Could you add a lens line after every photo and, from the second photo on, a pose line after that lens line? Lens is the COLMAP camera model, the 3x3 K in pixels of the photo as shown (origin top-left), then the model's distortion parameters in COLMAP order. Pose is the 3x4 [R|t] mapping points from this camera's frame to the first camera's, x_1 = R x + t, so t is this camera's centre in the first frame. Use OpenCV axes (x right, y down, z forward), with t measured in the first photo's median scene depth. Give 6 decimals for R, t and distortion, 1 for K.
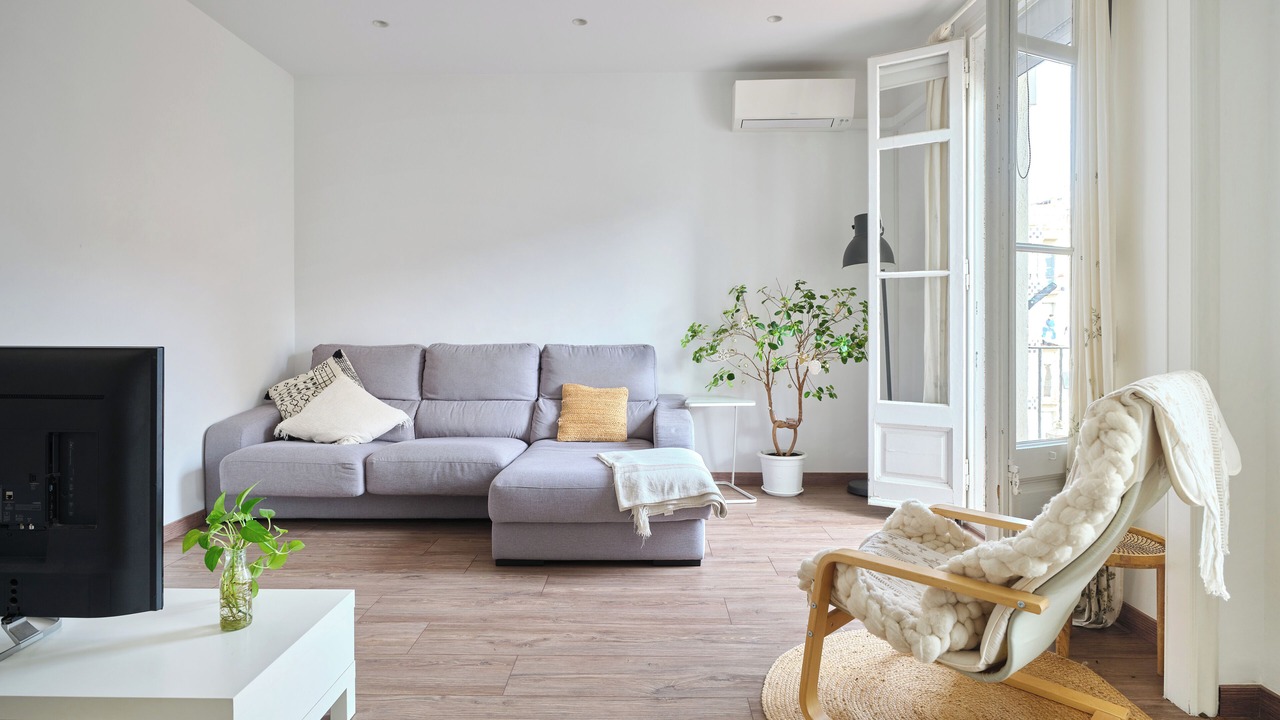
lens RADIAL K [[813.9, 0, 641.5], [0, 813.9, 311.0], [0, 0, 1]] dist [-0.002212, -0.001771]
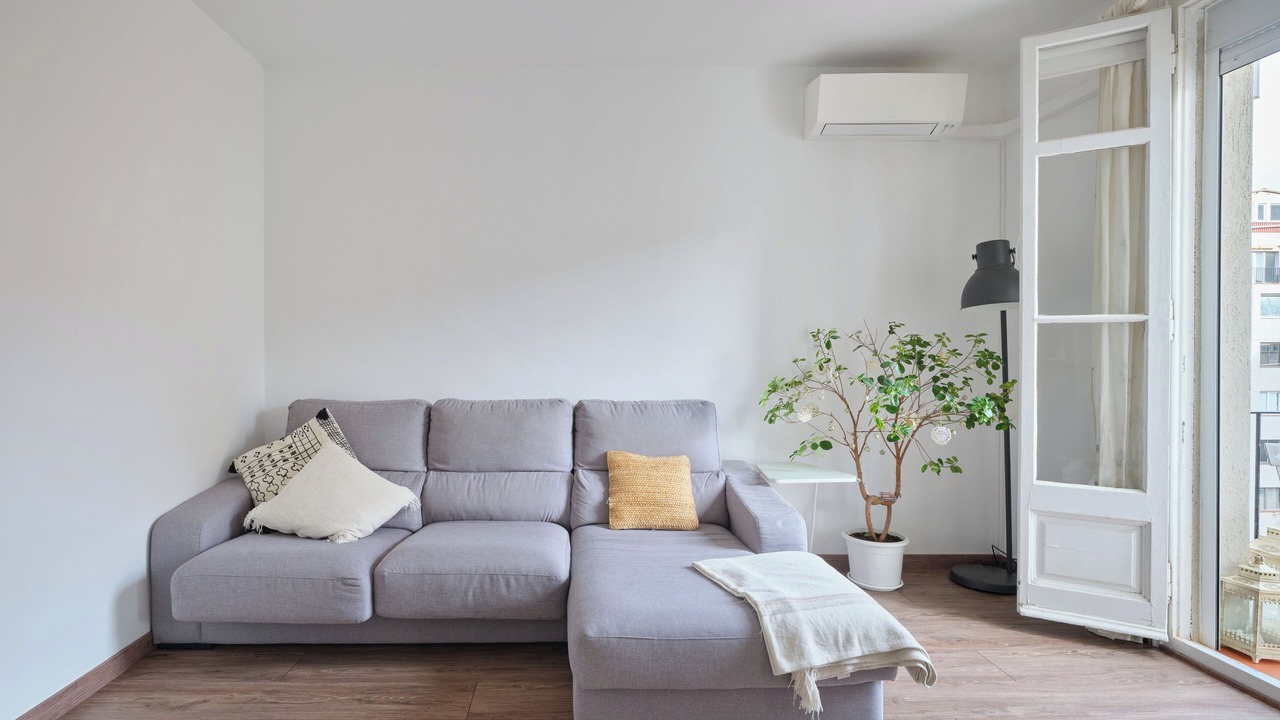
lens RADIAL K [[843.6, 0, 639.1], [0, 843.6, 349.5], [0, 0, 1]] dist [0.000072, 0.001289]
pose [[0.999556, 0.002704, 0.029669, -0.097134], [-0.002893, 0.999976, 0.006342, -0.017015], [-0.029652, -0.006425, 0.999540, 0.185533]]
